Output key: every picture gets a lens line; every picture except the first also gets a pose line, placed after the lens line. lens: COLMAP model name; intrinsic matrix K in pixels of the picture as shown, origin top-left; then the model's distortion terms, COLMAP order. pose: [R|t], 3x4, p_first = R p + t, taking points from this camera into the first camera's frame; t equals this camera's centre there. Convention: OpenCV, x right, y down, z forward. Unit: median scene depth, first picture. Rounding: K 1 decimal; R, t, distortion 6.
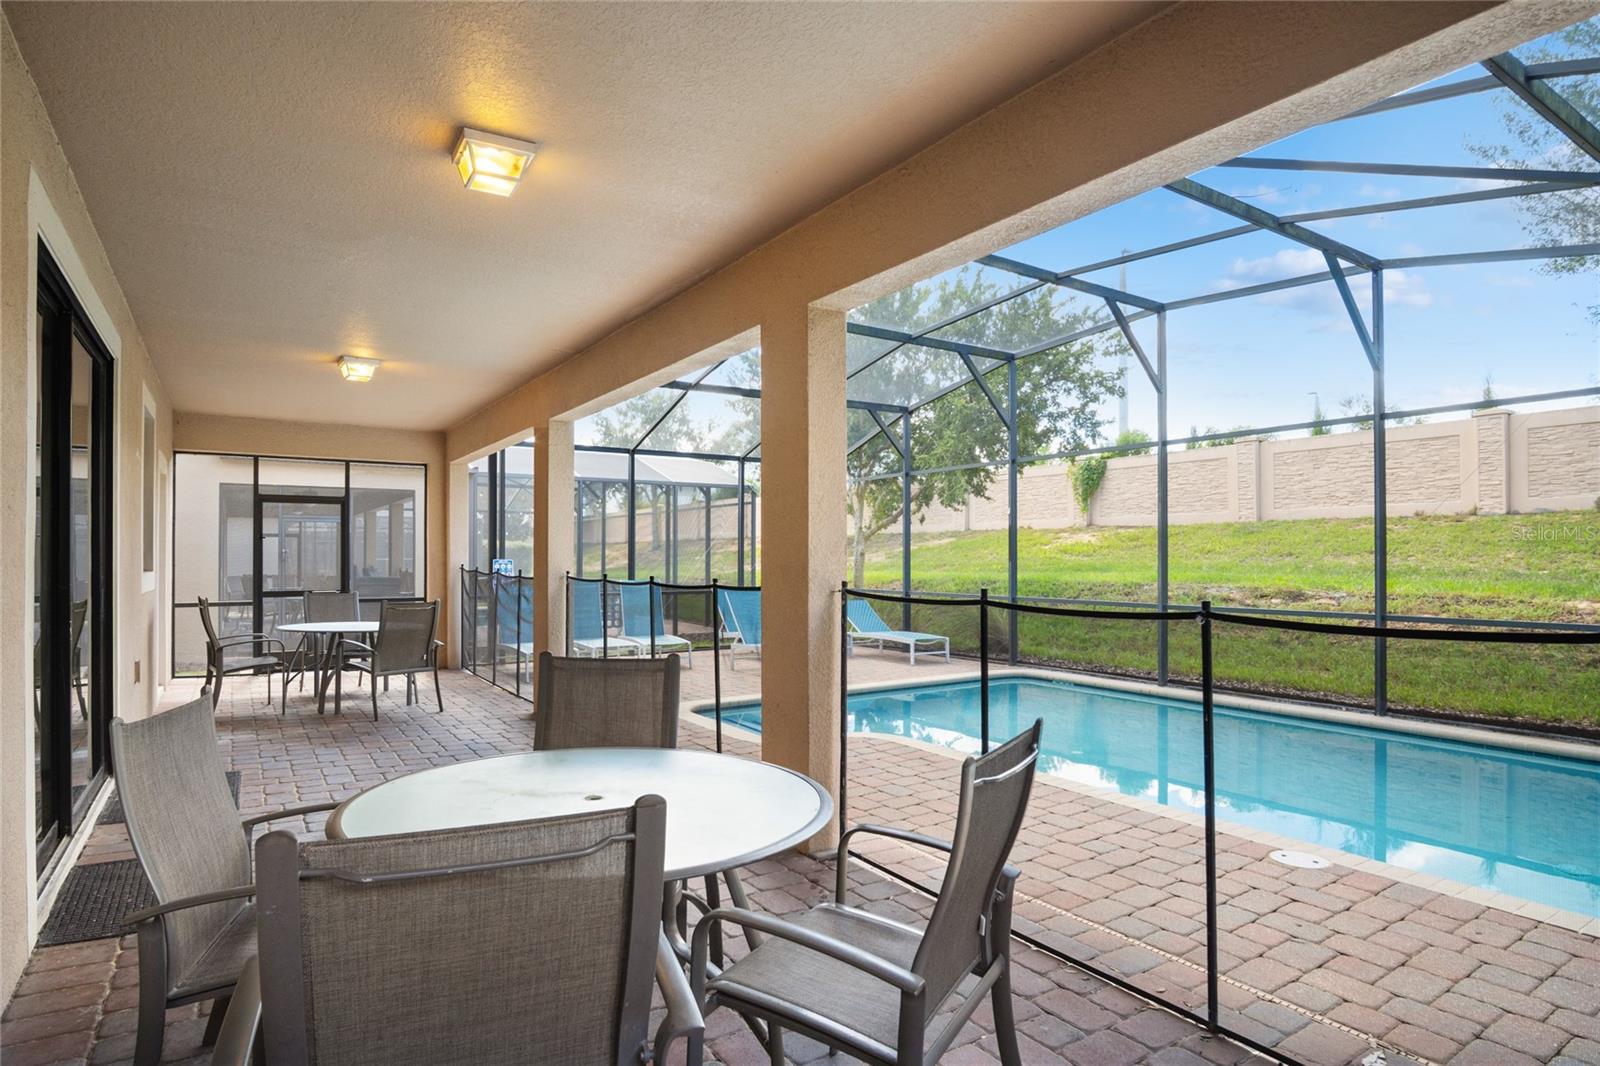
lens RADIAL K [[862.8, 0, 802.8], [0, 862.8, 543.1], [0, 0, 1]] dist [-0.025182, -0.000177]
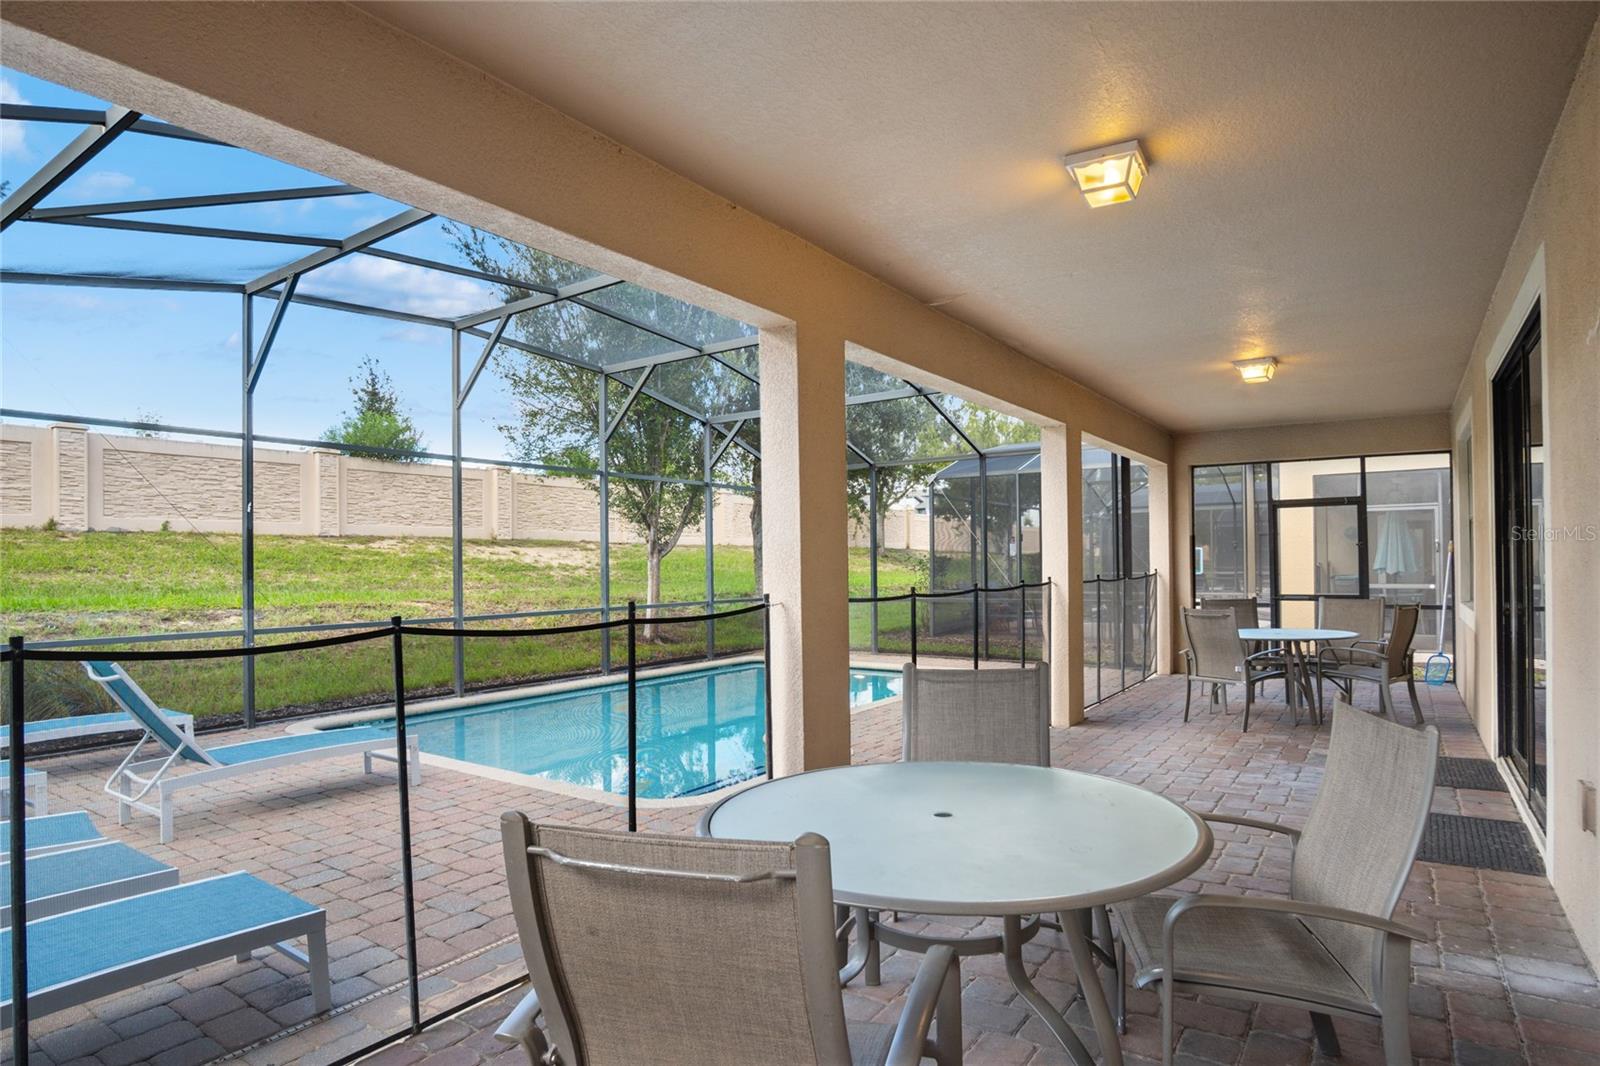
lens RADIAL K [[862.8, 0, 800.6], [0, 862.8, 542.4], [0, 0, 1]] dist [-0.025182, -0.000177]
pose [[-0.371293, 0.029033, 0.928062, -0.552343], [-0.001090, 0.999497, -0.031704, 0.012689], [-0.928515, -0.012783, -0.371075, 0.821728]]
